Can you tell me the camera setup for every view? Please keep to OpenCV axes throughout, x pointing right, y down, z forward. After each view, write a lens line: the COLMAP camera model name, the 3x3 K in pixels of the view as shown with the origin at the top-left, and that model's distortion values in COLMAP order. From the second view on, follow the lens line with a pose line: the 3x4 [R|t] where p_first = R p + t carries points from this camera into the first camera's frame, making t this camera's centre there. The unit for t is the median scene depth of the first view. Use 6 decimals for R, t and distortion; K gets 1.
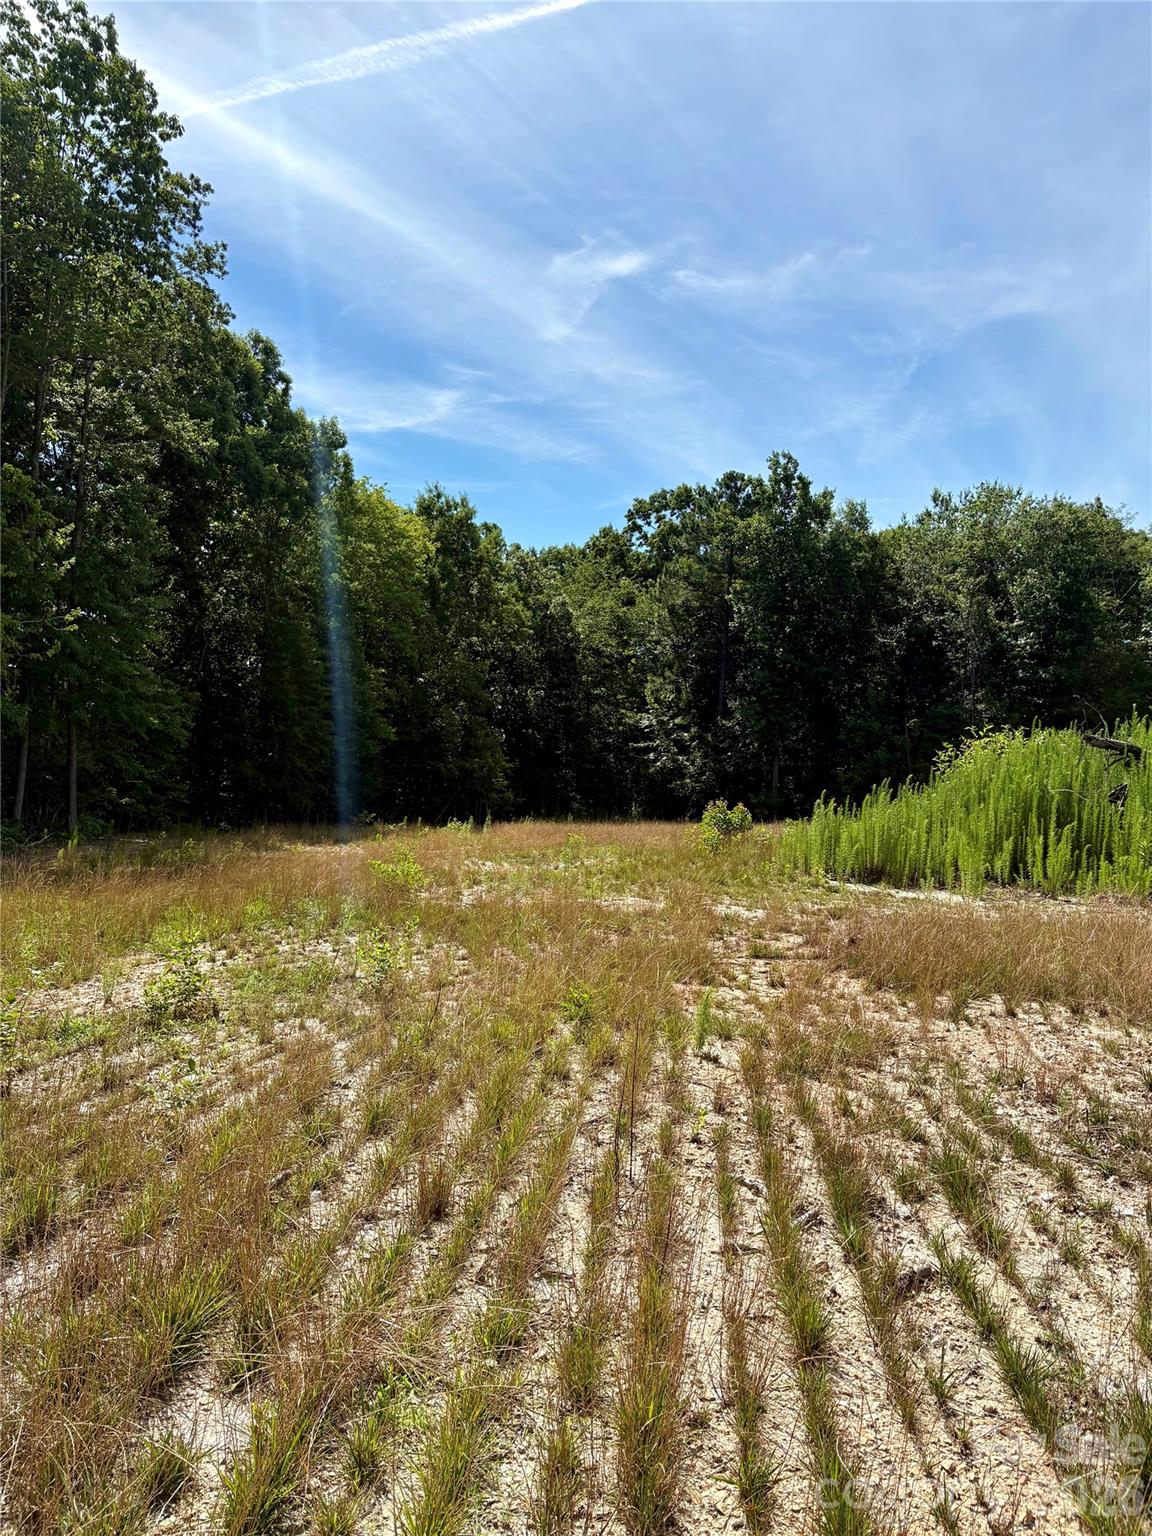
lens RADIAL K [[1122.0, 0, 599.3], [0, 1122.0, 723.8], [0, 0, 1]] dist [0.032047, -0.039325]
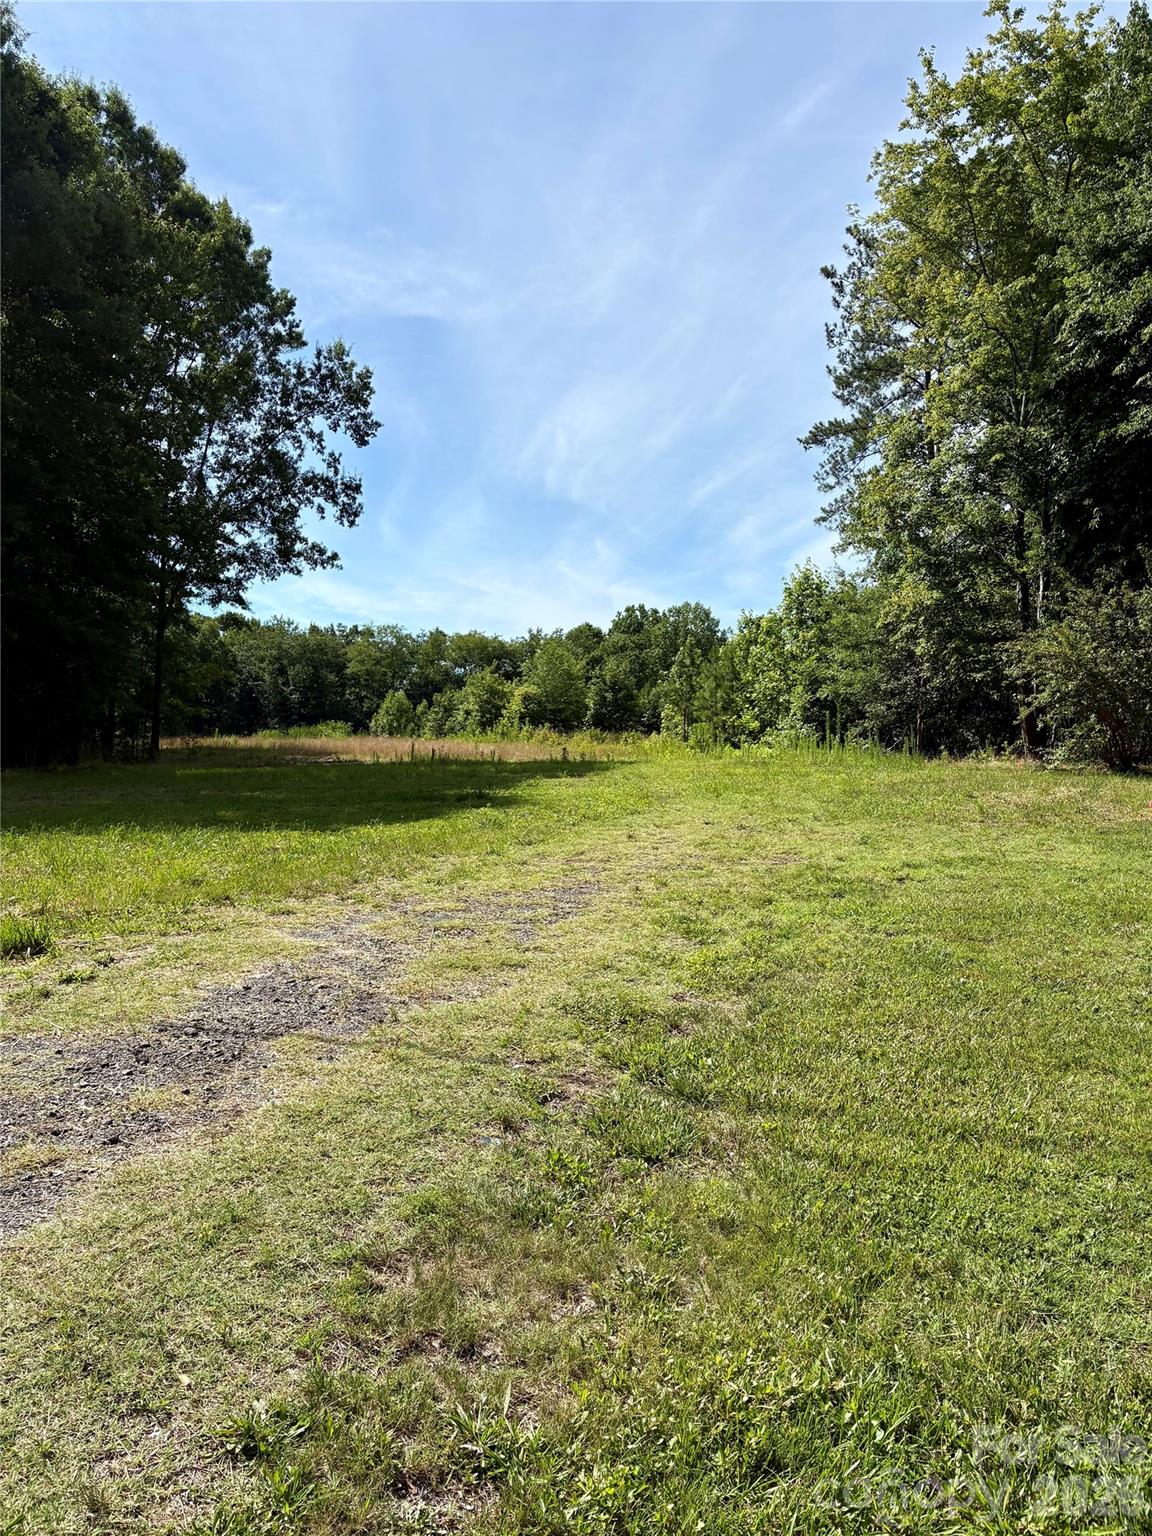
lens RADIAL K [[1122.0, 0, 579.8], [0, 1122.0, 781.1], [0, 0, 1]] dist [0.032047, -0.039325]
pose [[0.843623, -0.023084, 0.536439, -0.300963], [0.005014, 0.999371, 0.035120, 0.015842], [-0.536912, -0.026938, 0.843208, -1.037024]]
